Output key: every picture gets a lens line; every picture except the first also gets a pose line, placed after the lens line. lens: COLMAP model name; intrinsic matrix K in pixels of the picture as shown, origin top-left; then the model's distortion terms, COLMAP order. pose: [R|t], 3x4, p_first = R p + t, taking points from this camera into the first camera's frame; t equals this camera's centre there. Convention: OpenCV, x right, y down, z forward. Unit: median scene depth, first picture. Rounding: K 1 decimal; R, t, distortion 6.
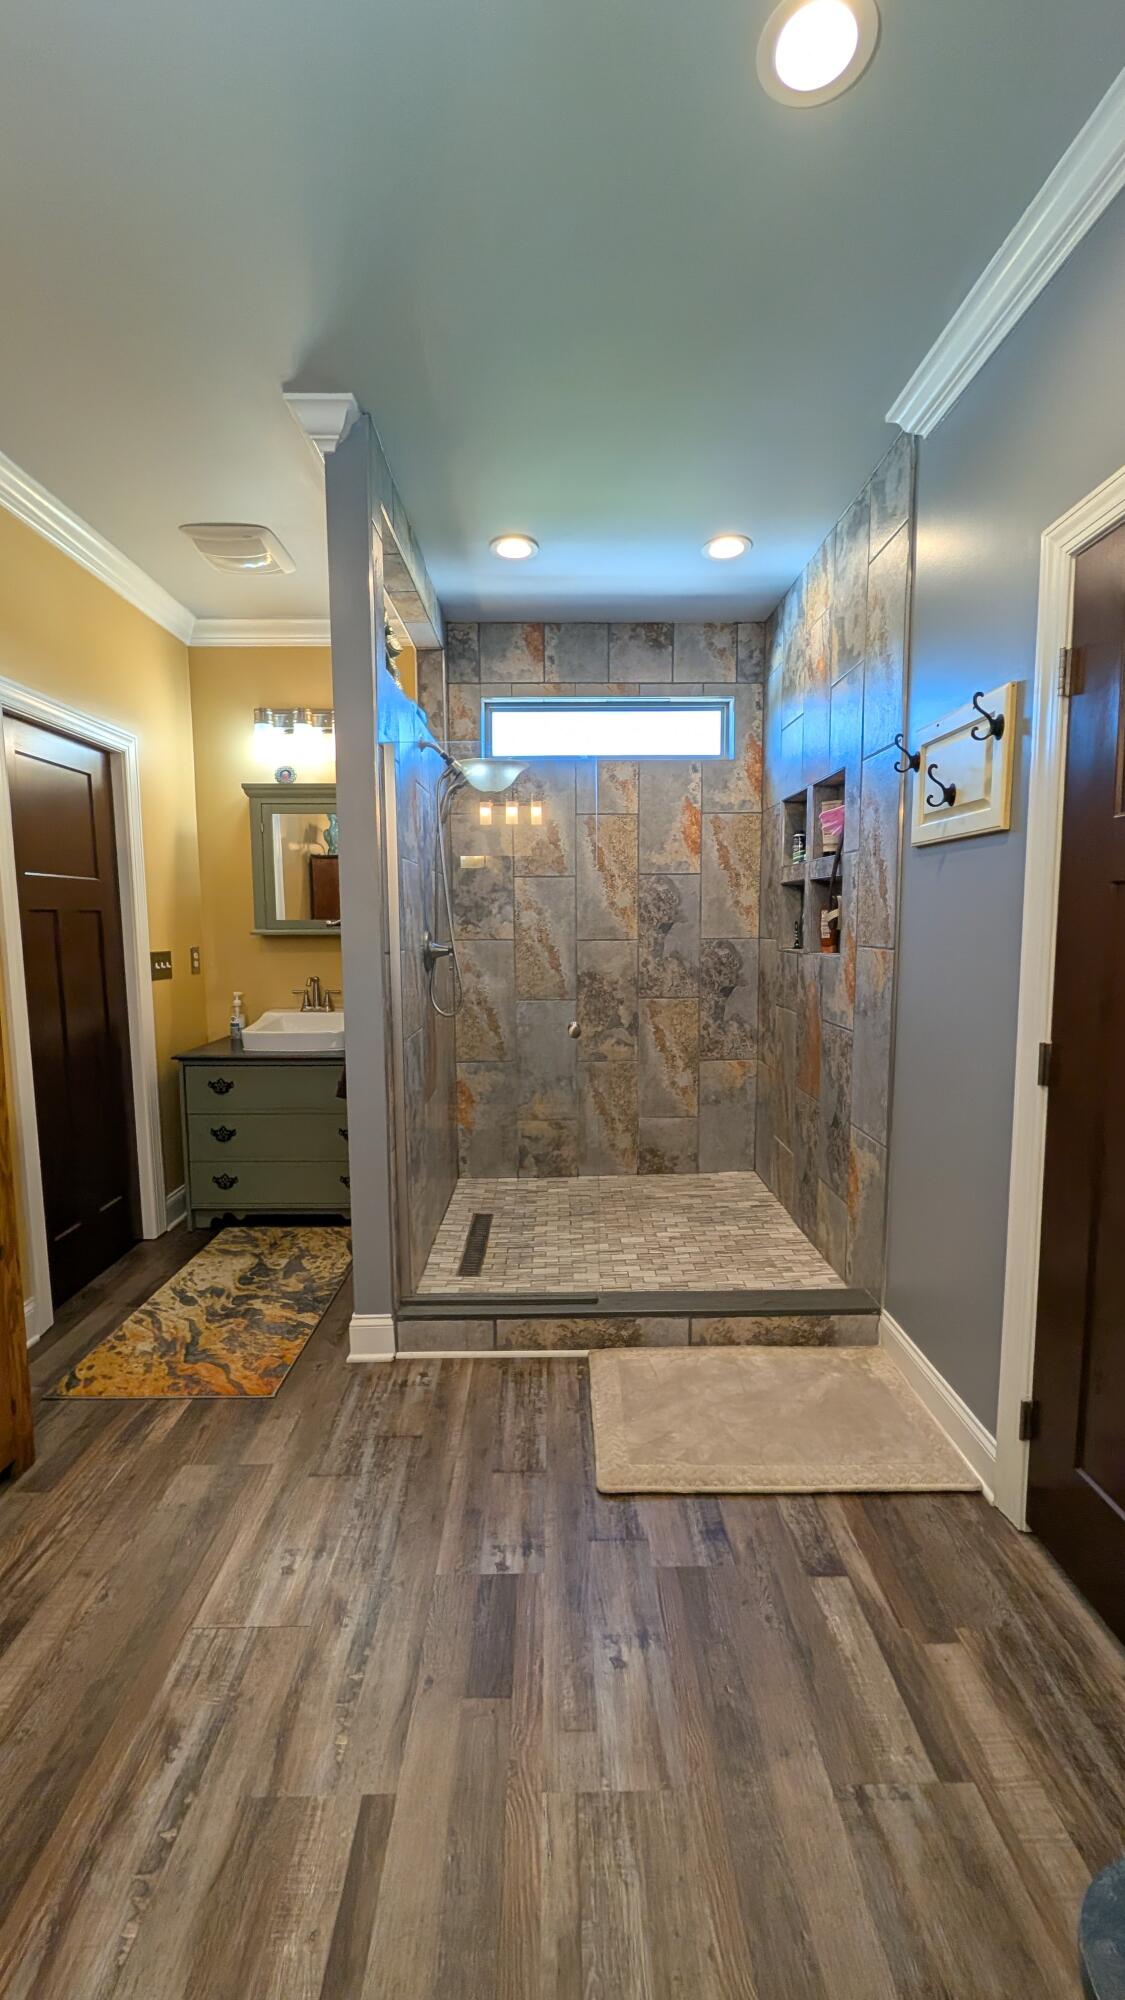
lens RADIAL K [[769.4, 0, 567.6], [0, 769.4, 1000.4], [0, 0, 1]] dist [-0.000015, -0.000040]
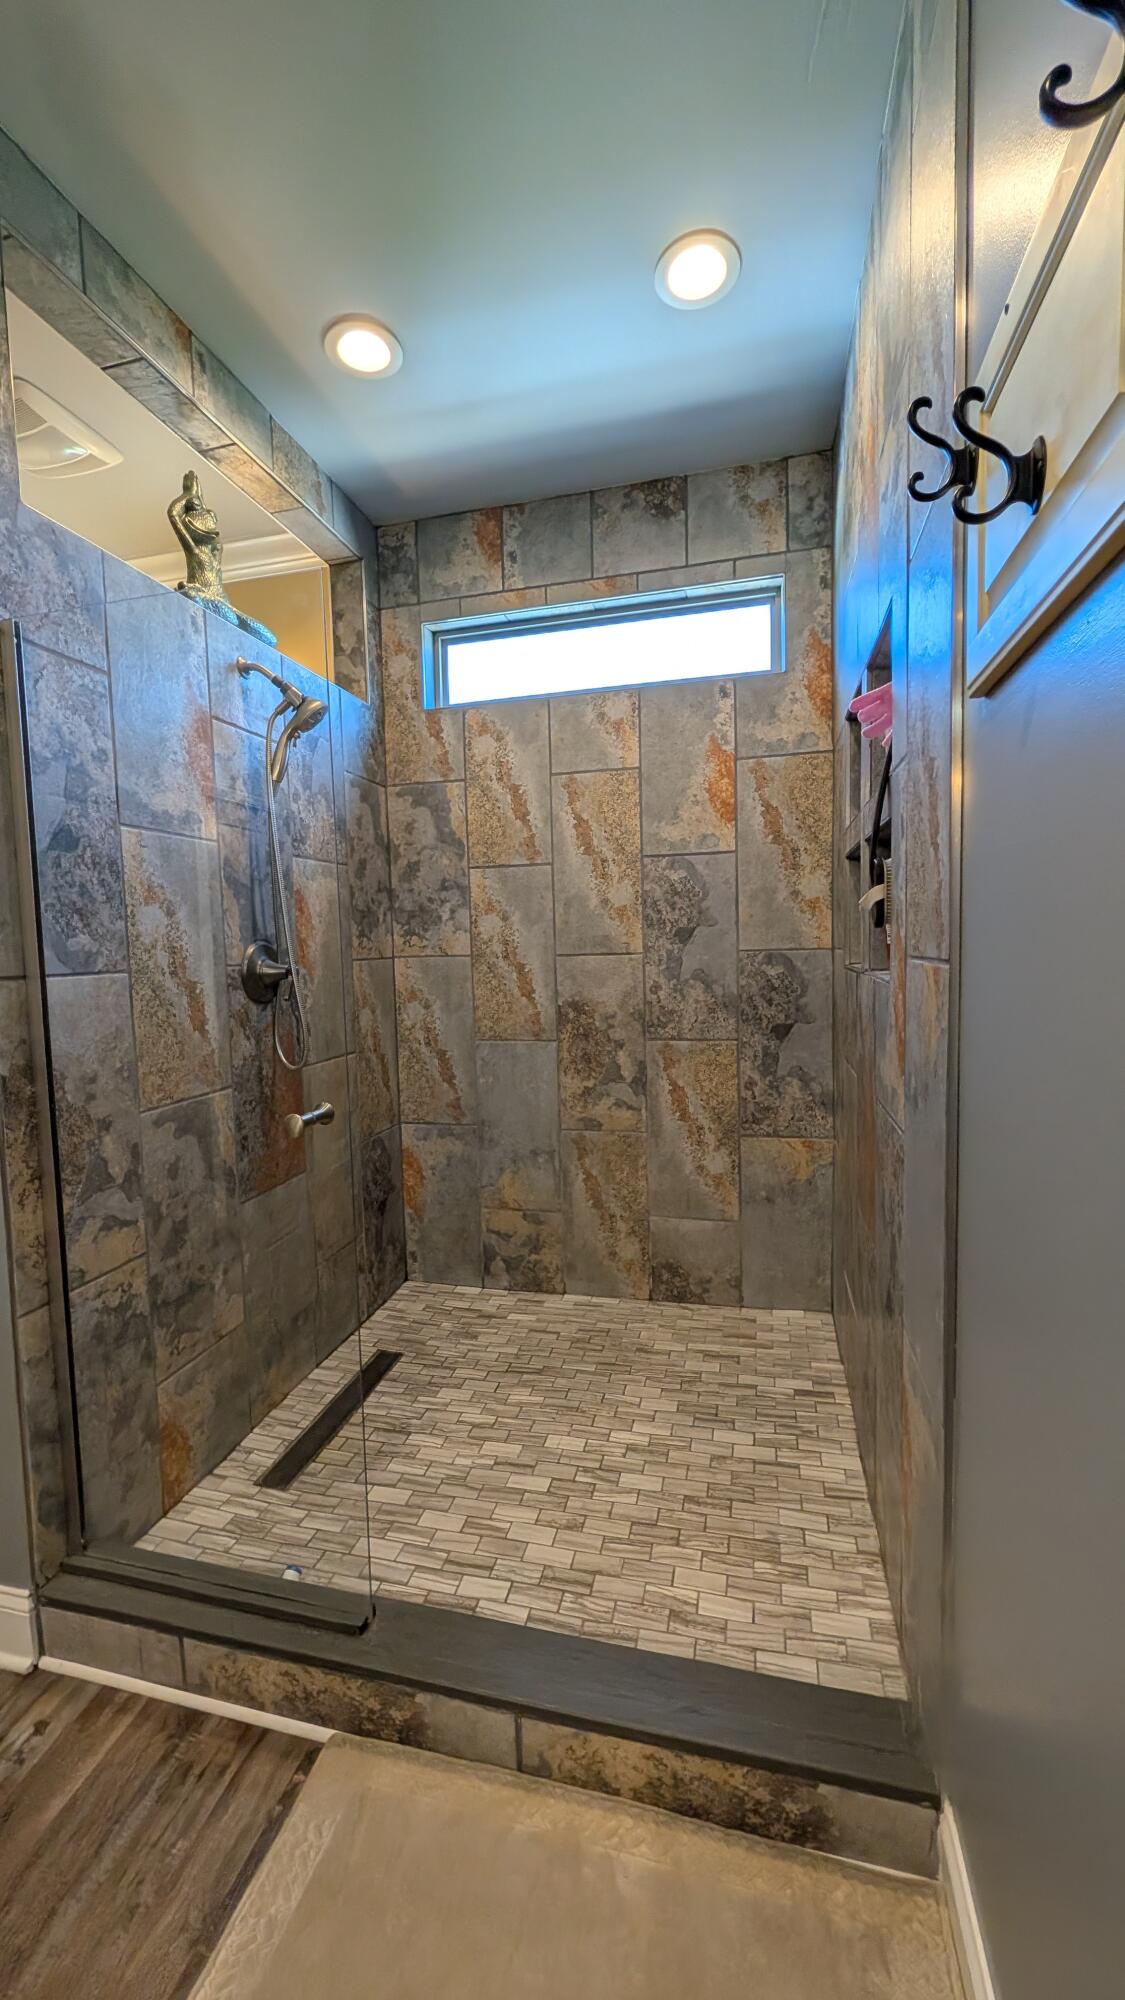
lens RADIAL K [[769.4, 0, 569.6], [0, 769.4, 999.2], [0, 0, 1]] dist [-0.000015, -0.000040]
pose [[0.966802, 0.001920, -0.255520, 0.232850], [-0.008803, 0.999628, -0.025797, -0.023866], [0.255376, 0.027190, 0.966459, 0.383386]]
